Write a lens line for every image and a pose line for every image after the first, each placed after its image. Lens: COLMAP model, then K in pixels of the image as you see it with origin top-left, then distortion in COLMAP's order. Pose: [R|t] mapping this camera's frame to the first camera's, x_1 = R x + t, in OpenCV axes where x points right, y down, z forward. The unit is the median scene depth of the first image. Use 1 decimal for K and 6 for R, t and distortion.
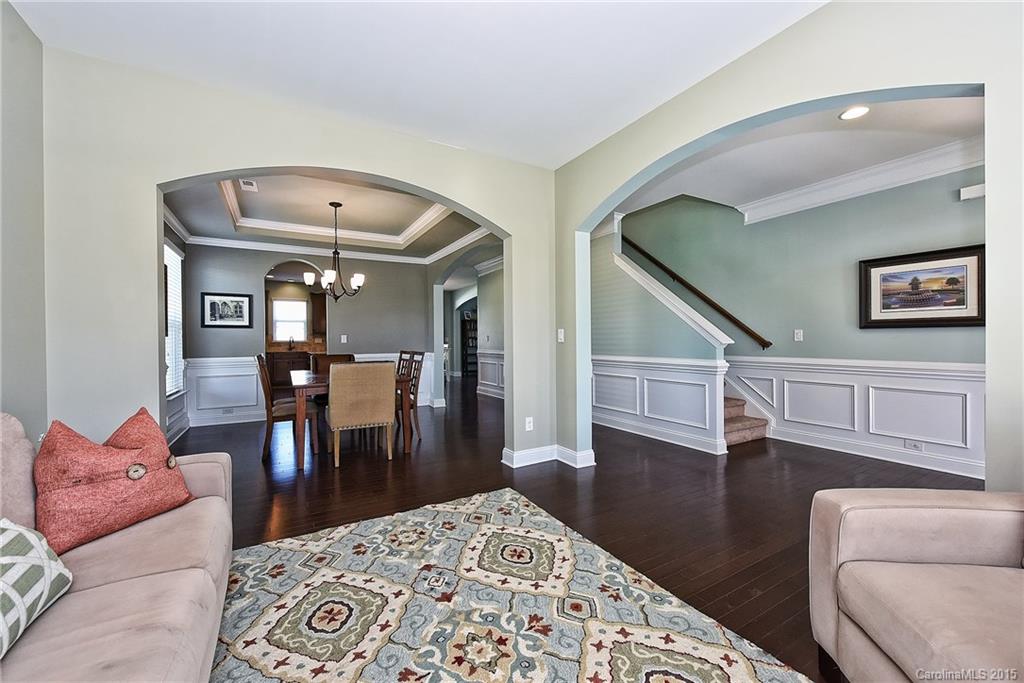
lens RADIAL K [[400.9, 0, 512.6], [0, 400.9, 341.4], [0, 0, 1]] dist [-0.006540, -0.000644]
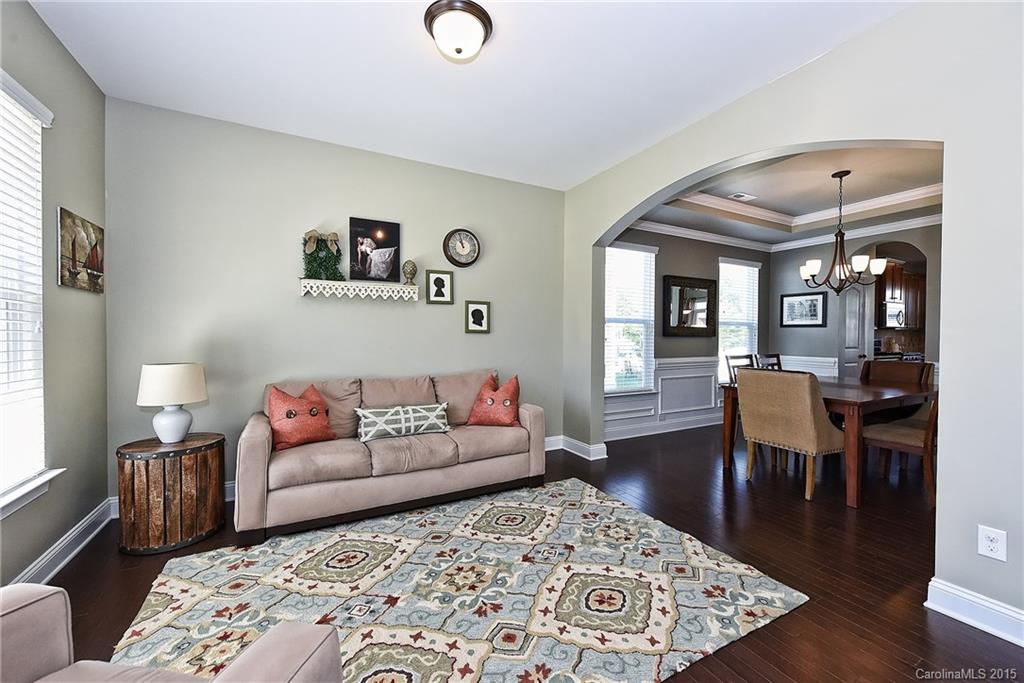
lens RADIAL K [[400.9, 0, 515.8], [0, 400.9, 336.6], [0, 0, 1]] dist [-0.006540, -0.000644]
pose [[-0.028124, 0.015620, -0.999482, 0.825769], [-0.012763, 0.999791, 0.015984, -0.043417], [0.999523, 0.013206, -0.027919, 0.785603]]
